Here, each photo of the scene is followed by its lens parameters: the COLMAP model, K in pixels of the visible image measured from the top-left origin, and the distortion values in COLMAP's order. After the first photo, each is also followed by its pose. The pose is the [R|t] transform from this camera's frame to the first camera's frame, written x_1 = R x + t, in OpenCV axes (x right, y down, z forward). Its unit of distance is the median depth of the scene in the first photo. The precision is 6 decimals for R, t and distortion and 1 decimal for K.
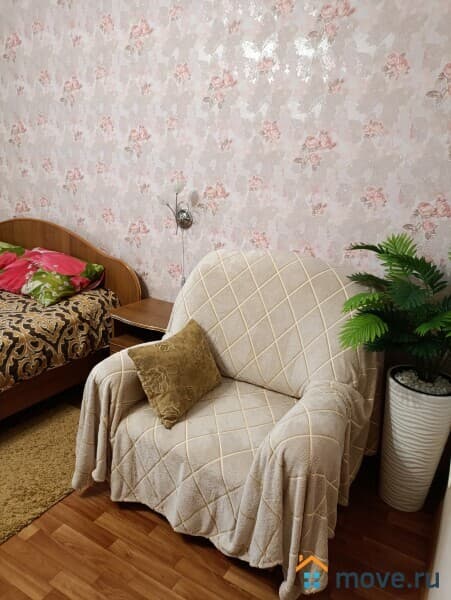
lens RADIAL K [[530.5, 0, 212.8], [0, 530.5, 300.1], [0, 0, 1]] dist [0.153059, -0.257904]
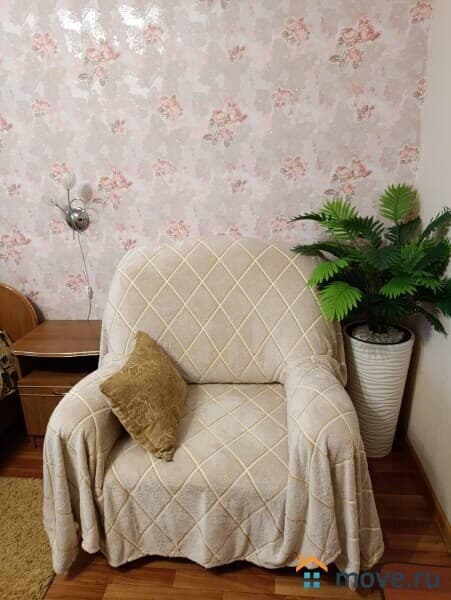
lens RADIAL K [[530.5, 0, 212.8], [0, 530.5, 300.1], [0, 0, 1]] dist [0.153059, -0.257904]
pose [[0.878746, -0.223352, 0.421804, -0.315236], [0.208683, 0.974597, 0.081316, -0.064969], [-0.429251, 0.016567, 0.903033, 0.177459]]
